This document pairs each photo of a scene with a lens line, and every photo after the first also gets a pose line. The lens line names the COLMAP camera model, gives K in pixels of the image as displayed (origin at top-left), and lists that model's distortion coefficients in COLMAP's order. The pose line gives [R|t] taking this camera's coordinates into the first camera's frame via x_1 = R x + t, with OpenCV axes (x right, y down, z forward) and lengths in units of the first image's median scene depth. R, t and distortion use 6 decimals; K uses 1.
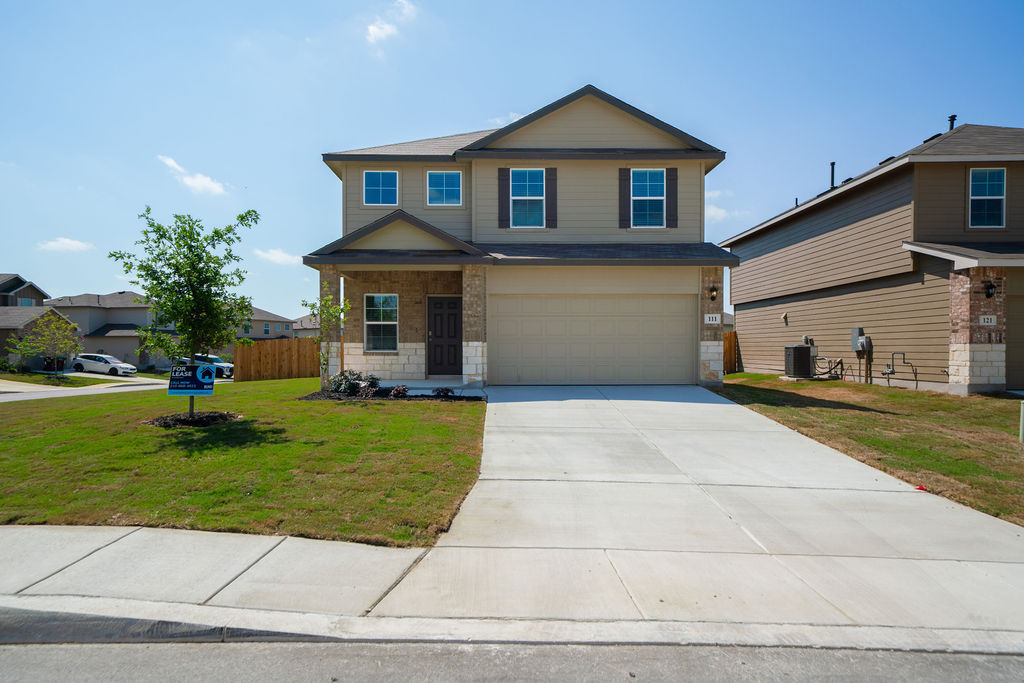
lens RADIAL K [[641.0, 0, 508.4], [0, 641.0, 345.0], [0, 0, 1]] dist [0.029539, 0.001122]
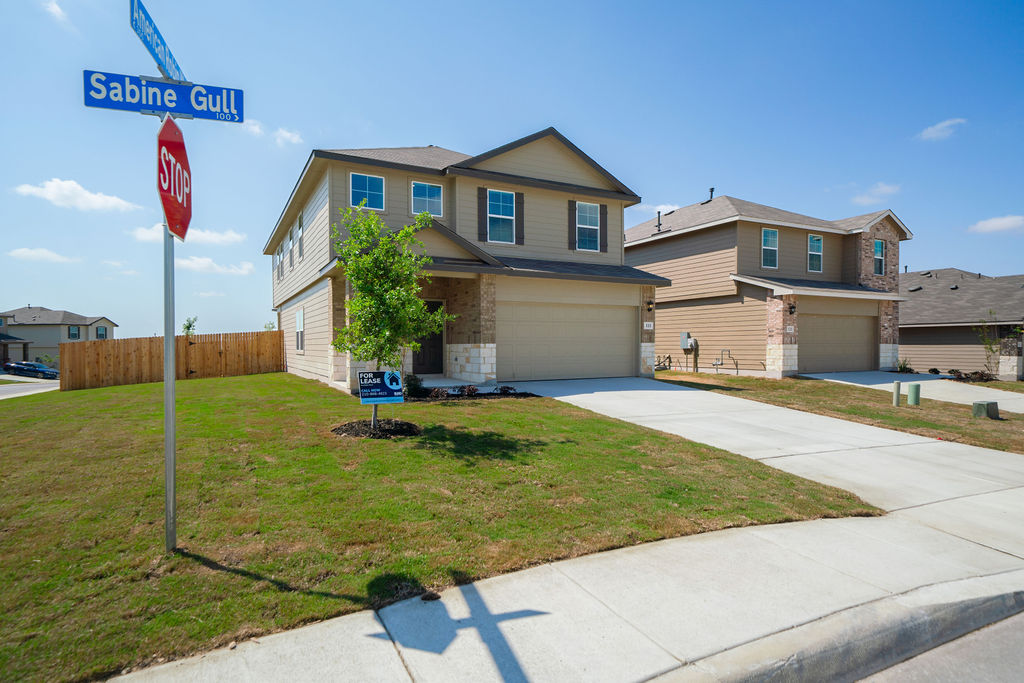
lens RADIAL K [[558.5, 0, 513.1], [0, 558.5, 343.1], [0, 0, 1]] dist [0.028188, 0.000779]
pose [[0.889094, -0.000964, 0.457723, -0.405703], [0.000098, 0.999998, 0.001915, -0.006804], [-0.457724, -0.001657, 0.889093, 0.108921]]
